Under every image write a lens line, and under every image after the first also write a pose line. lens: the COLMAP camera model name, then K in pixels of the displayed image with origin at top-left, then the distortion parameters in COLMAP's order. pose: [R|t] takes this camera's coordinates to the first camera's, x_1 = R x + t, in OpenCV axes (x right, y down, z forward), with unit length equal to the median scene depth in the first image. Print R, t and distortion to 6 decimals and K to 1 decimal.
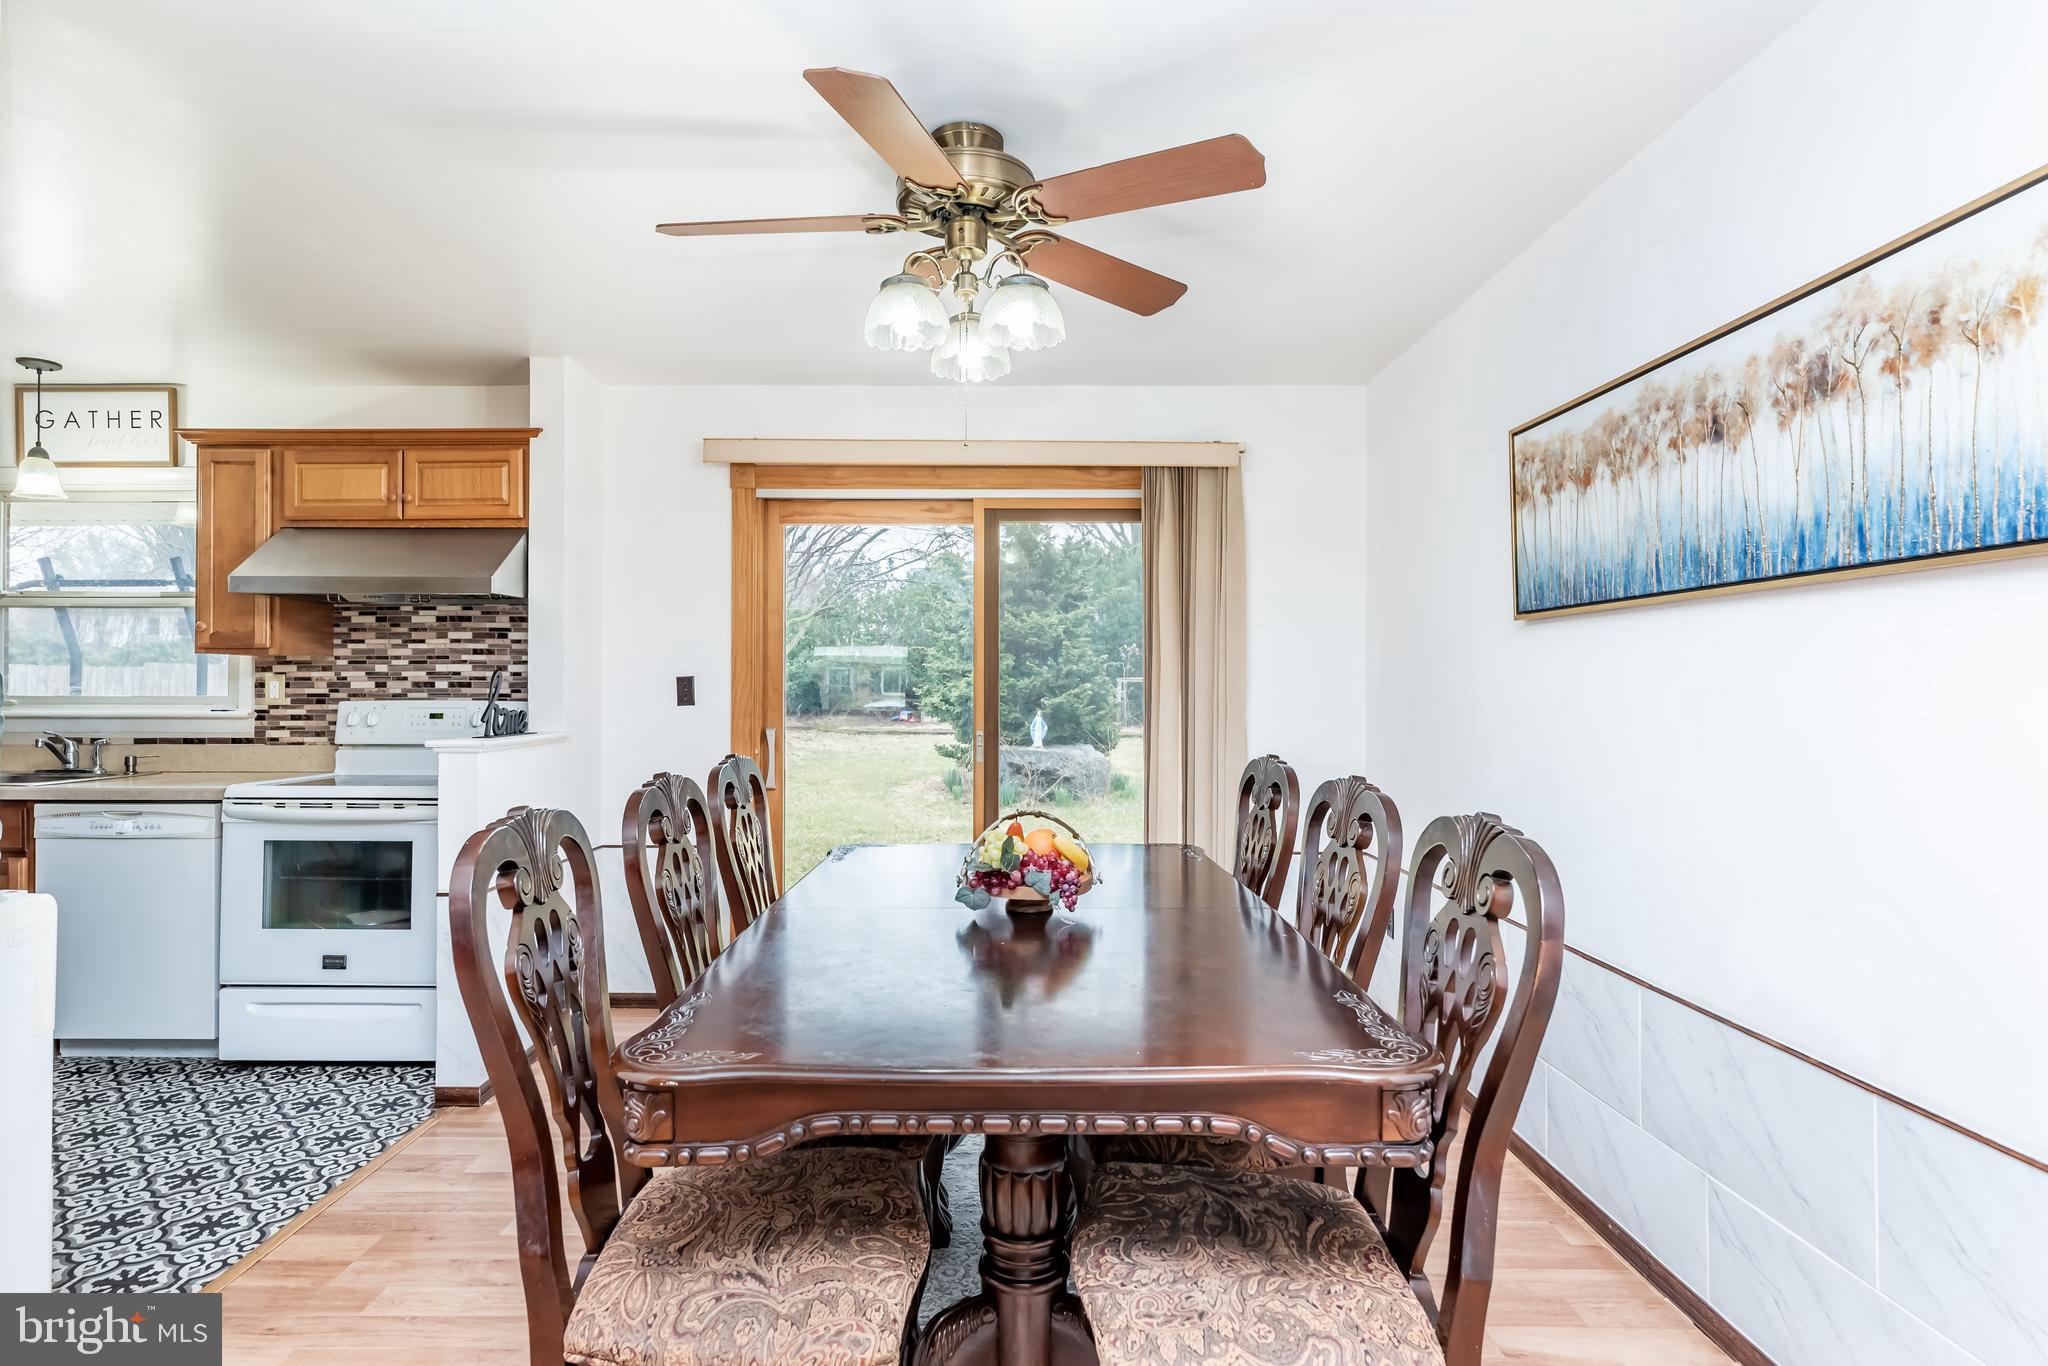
lens RADIAL K [[998.6, 0, 918.3], [0, 998.6, 679.1], [0, 0, 1]] dist [0.001101, -0.000239]
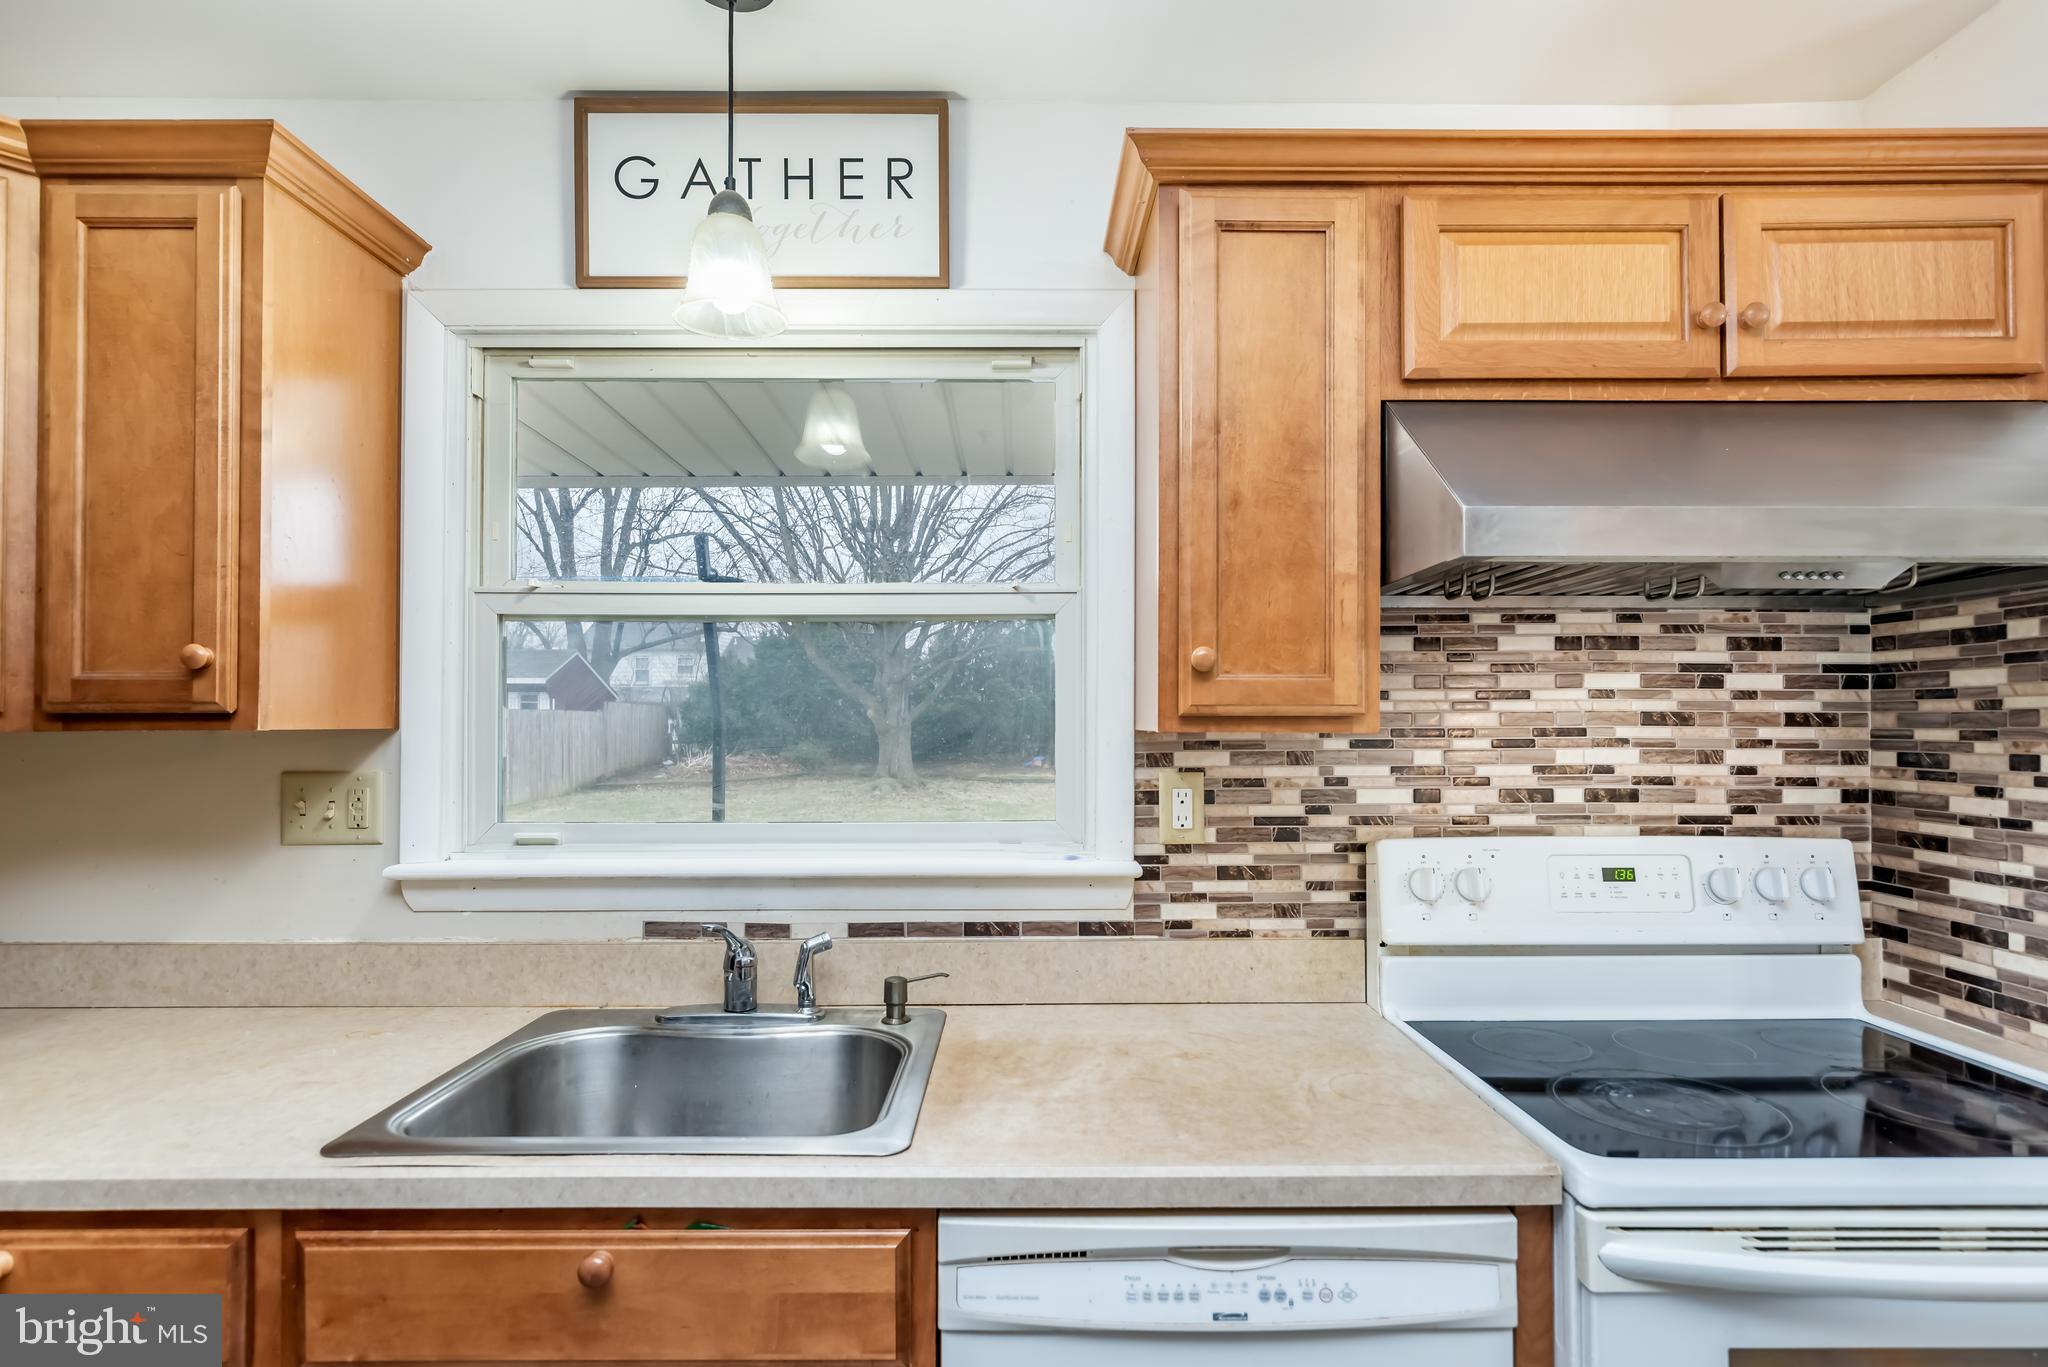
lens RADIAL K [[1007.9, 0, 1027.2], [0, 1007.9, 714.4], [0, 0, 1]] dist [0.002998, 0.000217]
pose [[0.999778, -0.002265, 0.020969, -0.720076], [0.002405, 0.999975, -0.006653, -0.027041], [-0.020953, 0.006702, 0.999758, 0.569381]]
